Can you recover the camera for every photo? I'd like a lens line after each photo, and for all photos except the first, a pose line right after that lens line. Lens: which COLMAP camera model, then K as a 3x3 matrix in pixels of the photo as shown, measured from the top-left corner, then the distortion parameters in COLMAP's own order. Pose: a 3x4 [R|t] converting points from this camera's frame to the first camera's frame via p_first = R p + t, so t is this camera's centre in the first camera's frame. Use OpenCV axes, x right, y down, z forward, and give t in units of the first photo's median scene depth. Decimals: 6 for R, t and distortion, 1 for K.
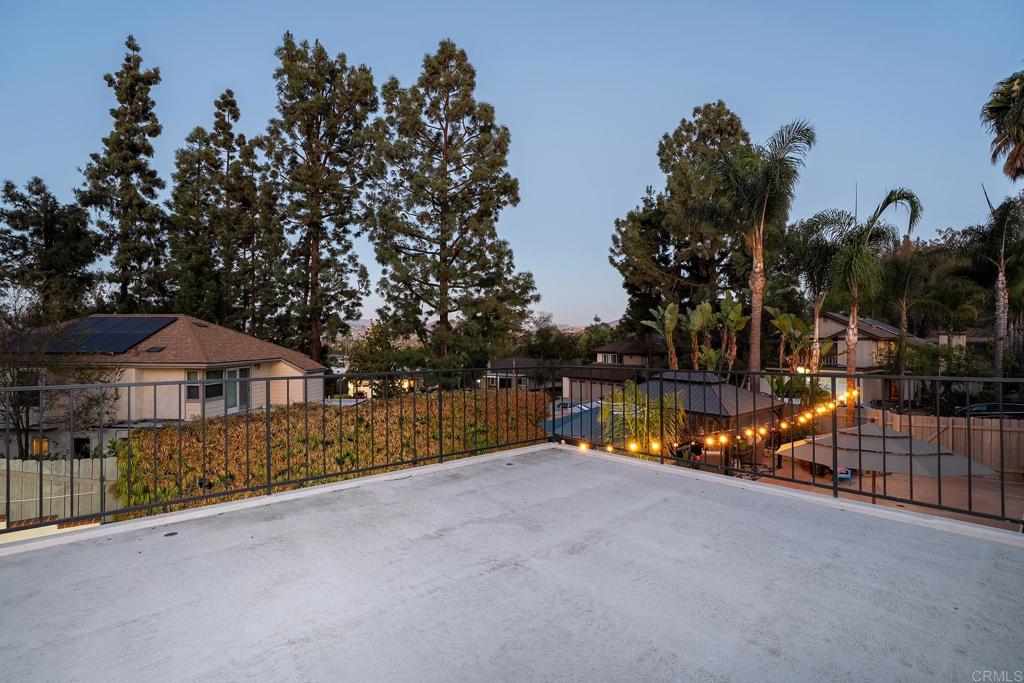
lens RADIAL K [[480.2, 0, 520.1], [0, 480.2, 338.7], [0, 0, 1]] dist [-0.000429, 0.000803]
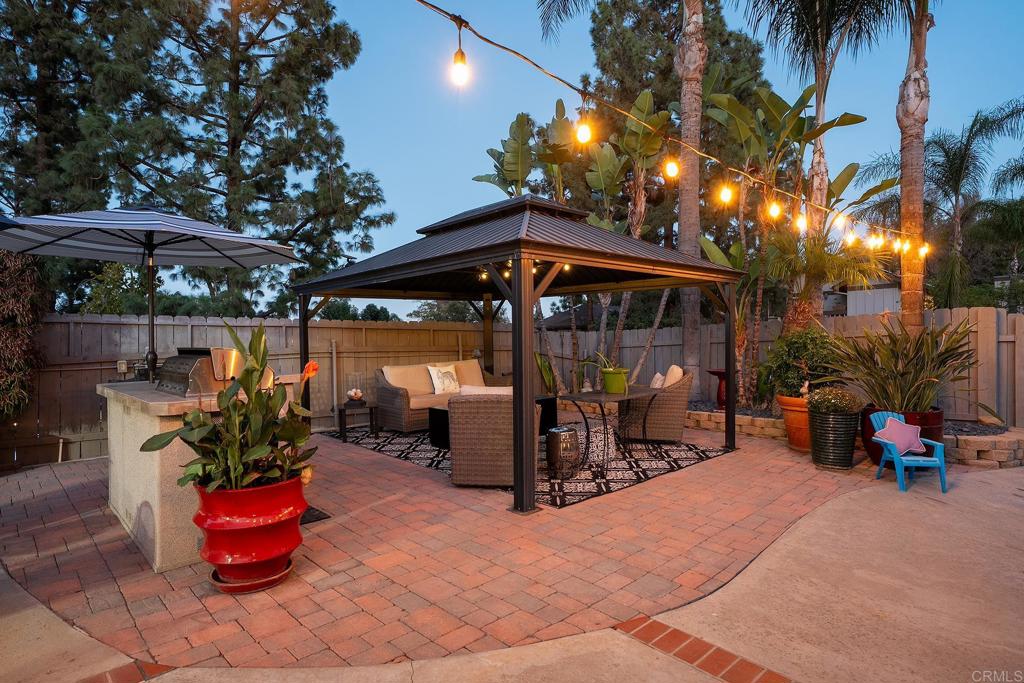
lens RADIAL K [[540.0, 0, 512.0], [0, 540.0, 341.5], [0, 0, 1]] dist [0.018193, -0.000054]
pose [[0.998912, -0.007553, 0.046015, 0.152567], [0.007860, 0.999948, -0.006500, 0.079751], [-0.045963, 0.006854, 0.998920, 0.252832]]
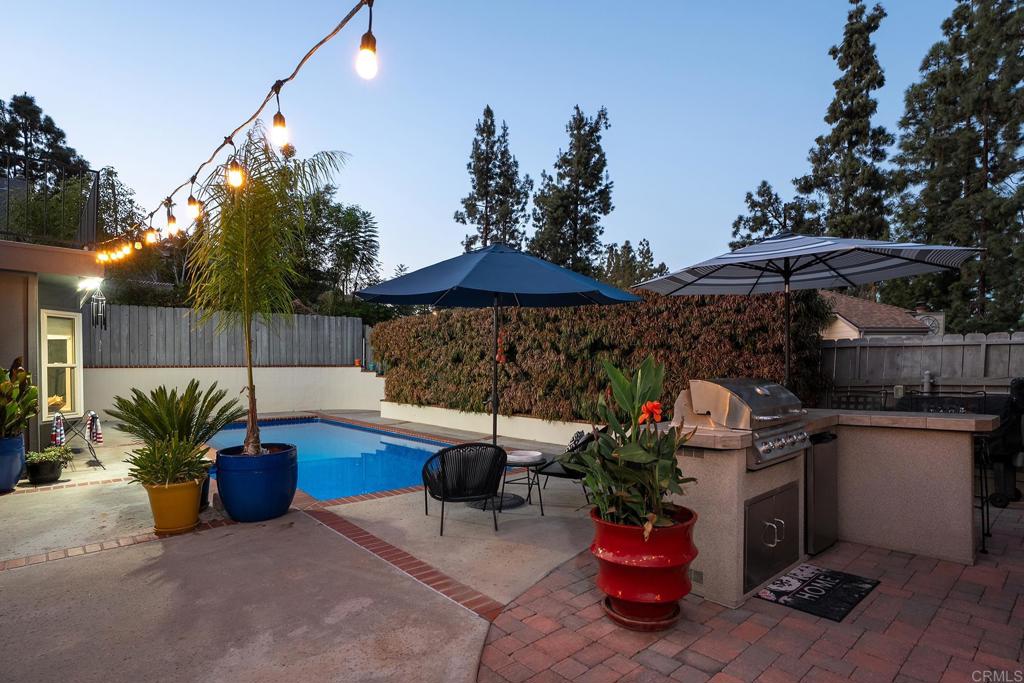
lens RADIAL K [[546.5, 0, 512.4], [0, 546.5, 370.8], [0, 0, 1]] dist [-0.036604, 0.031801]
pose [[0.011080, 0.009784, -0.999891, 0.204351], [-0.000348, 0.999952, 0.009780, 0.077461], [0.999939, 0.000239, 0.011082, 0.327986]]
